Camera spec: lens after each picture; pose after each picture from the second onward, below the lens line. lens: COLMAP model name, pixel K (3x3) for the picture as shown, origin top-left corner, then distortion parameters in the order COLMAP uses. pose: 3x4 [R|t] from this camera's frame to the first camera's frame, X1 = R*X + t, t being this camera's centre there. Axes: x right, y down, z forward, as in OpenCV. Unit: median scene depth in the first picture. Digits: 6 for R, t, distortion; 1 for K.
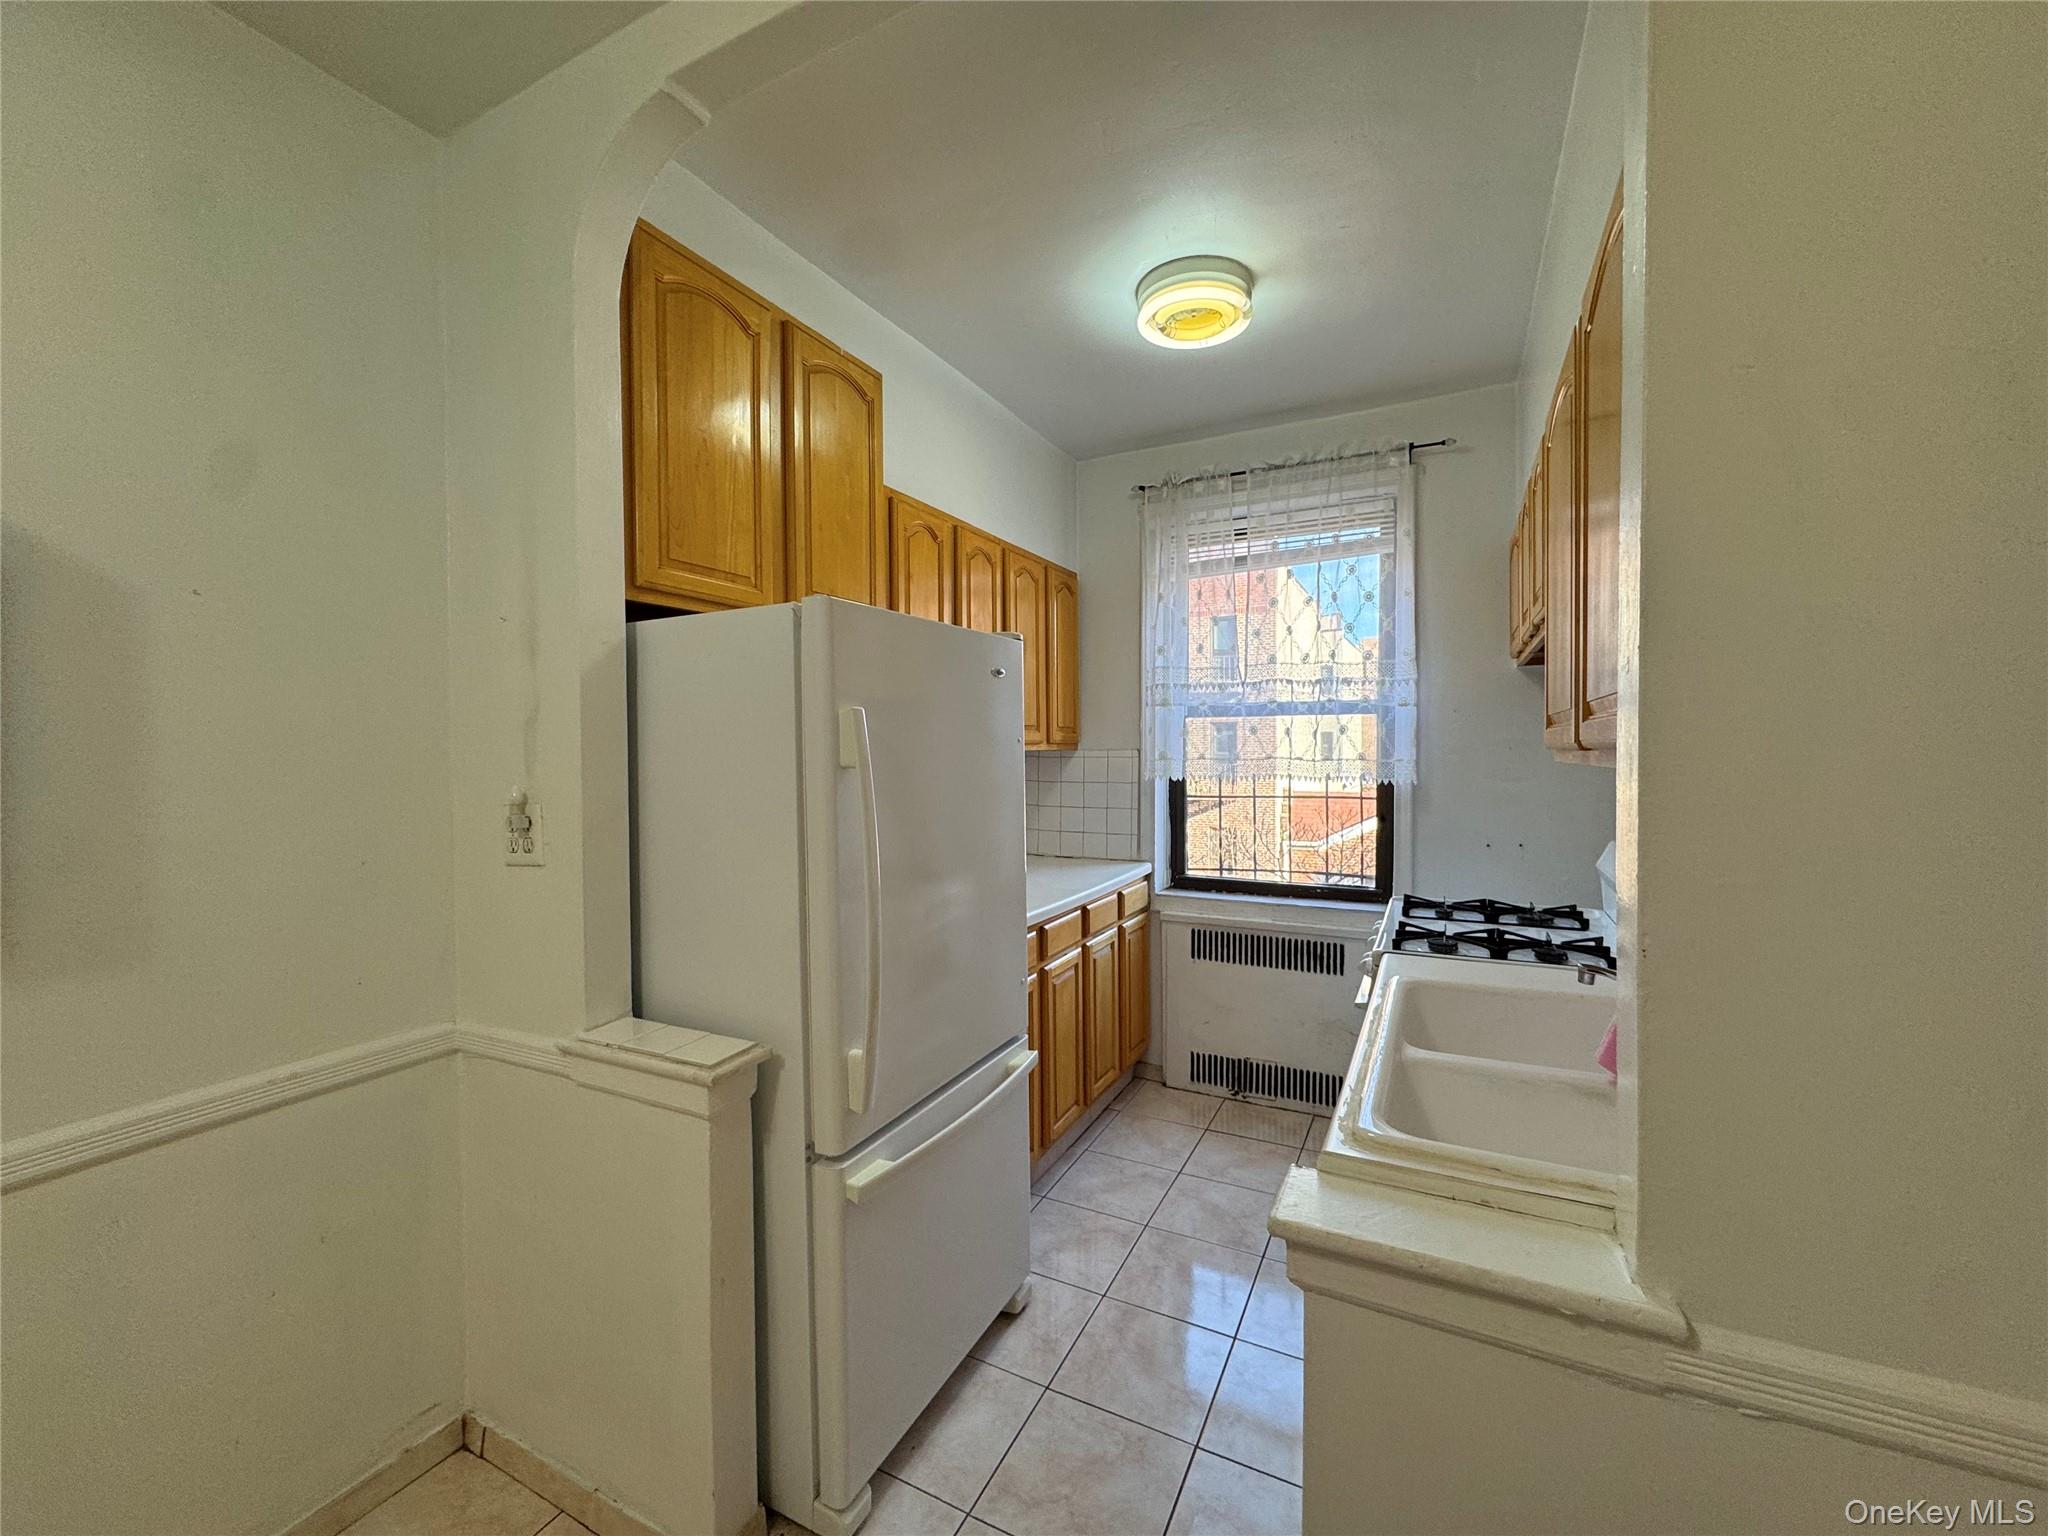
lens RADIAL K [[822.3, 0, 1017.0], [0, 822.3, 764.6], [0, 0, 1]] dist [-0.004370, 0.001285]
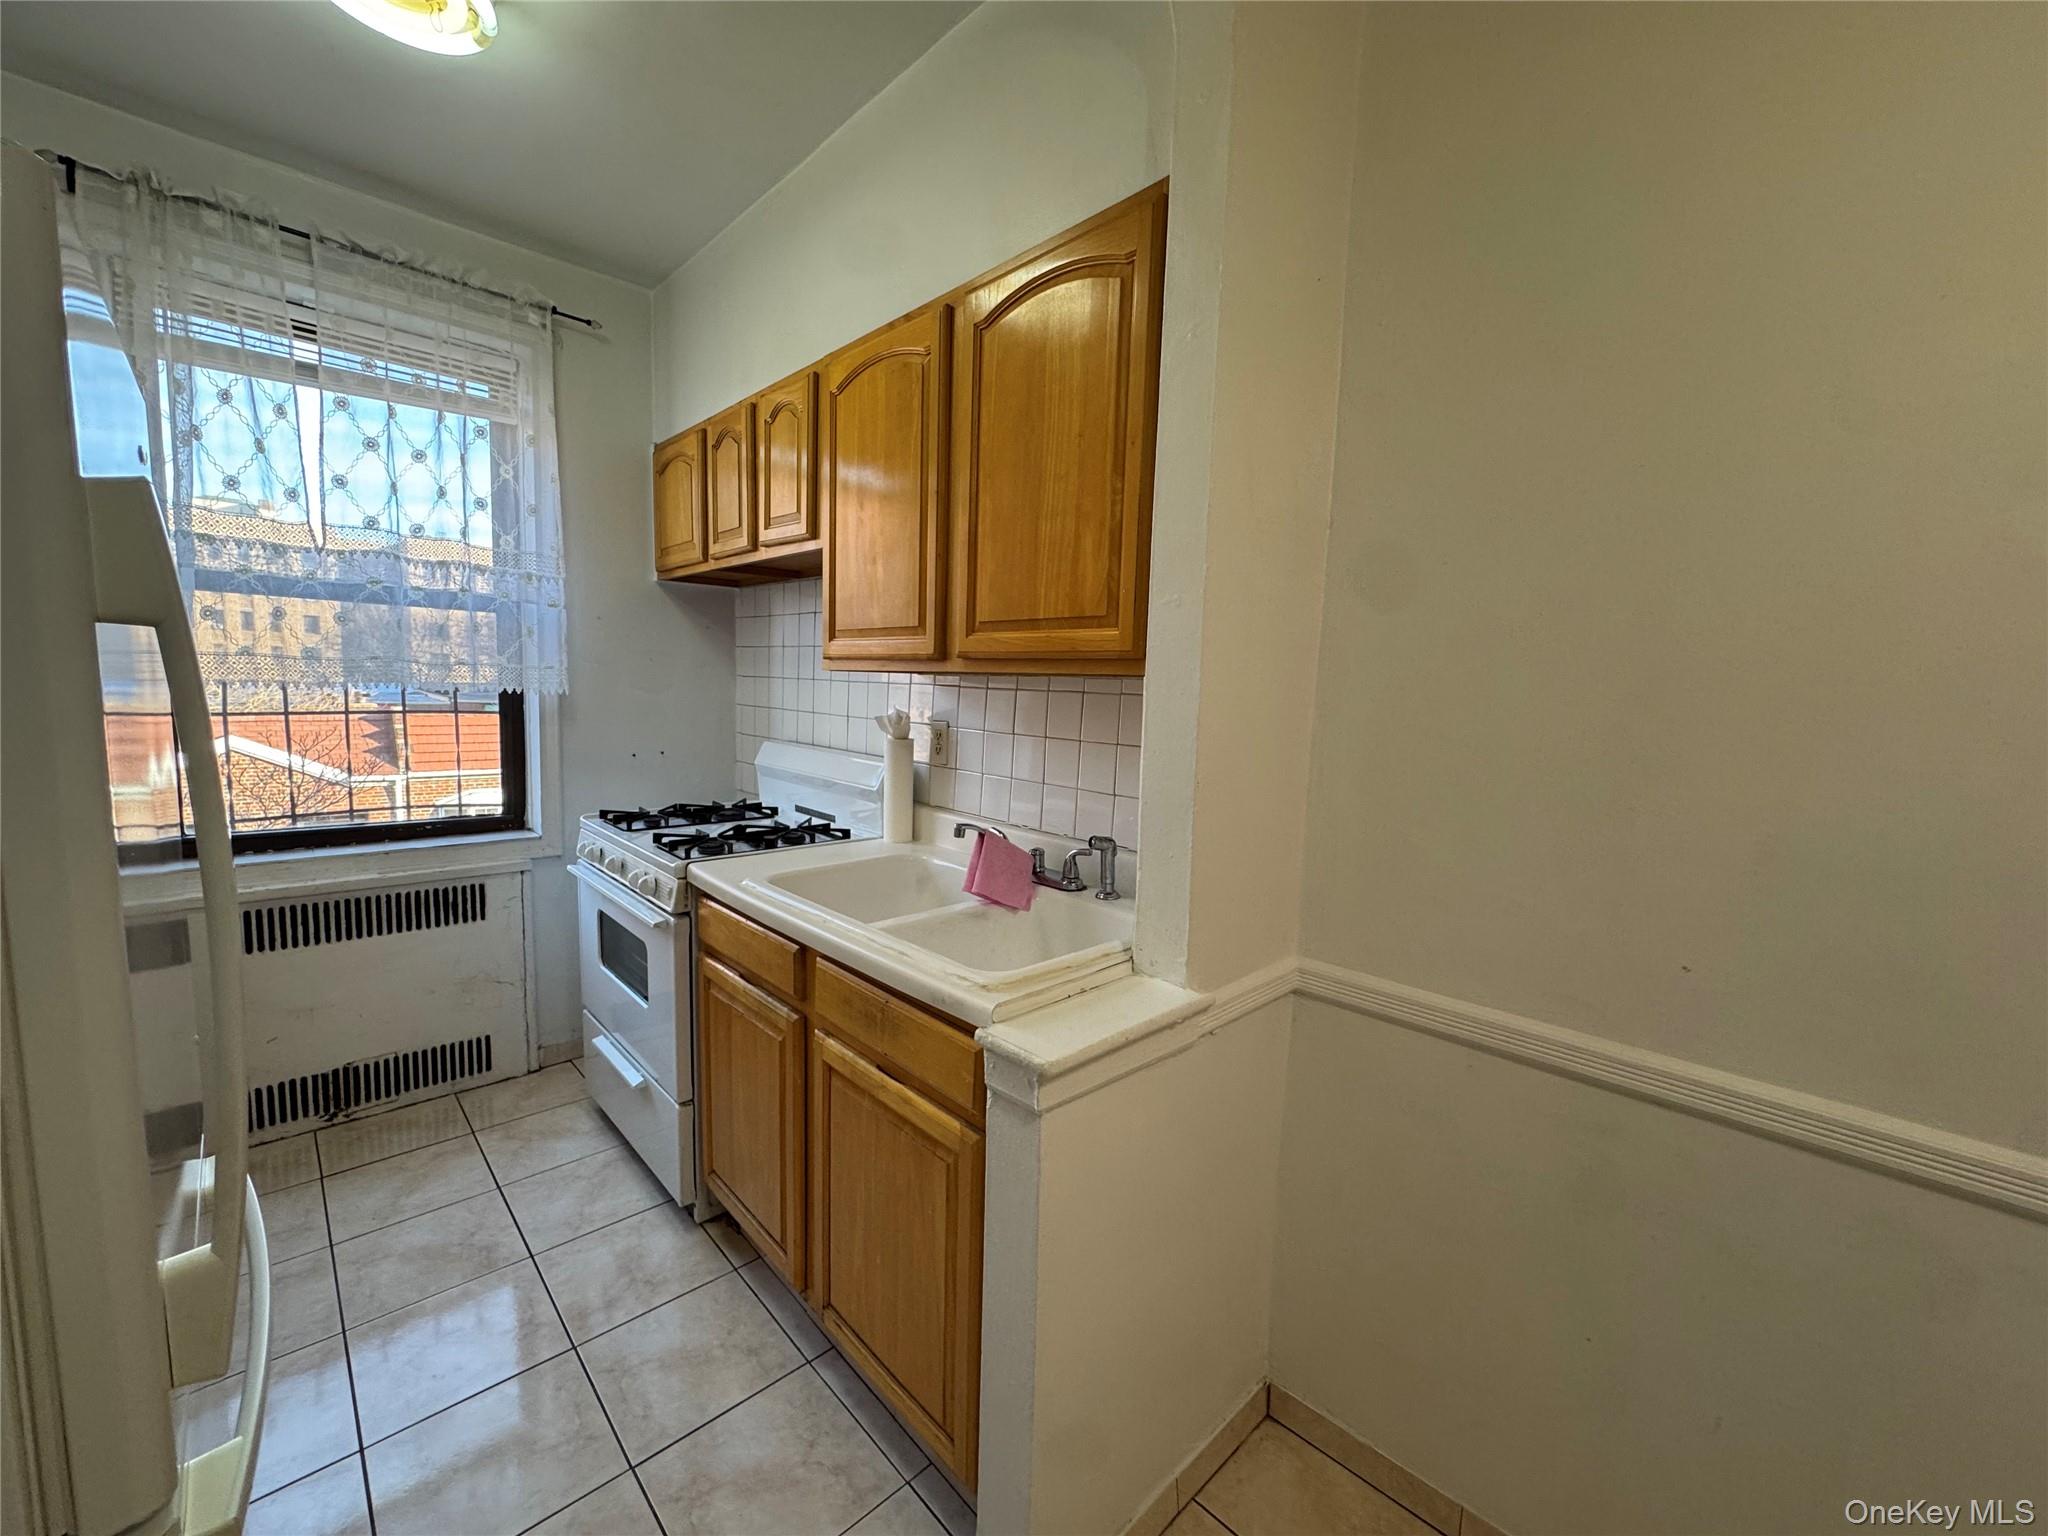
lens RADIAL K [[822.3, 0, 1033.1], [0, 822.3, 762.7], [0, 0, 1]] dist [-0.004370, 0.001285]
pose [[0.319878, -0.075548, 0.944442, -0.209952], [-0.015649, 0.996259, 0.084993, 0.013355], [-0.947330, -0.041967, 0.317499, 0.195337]]
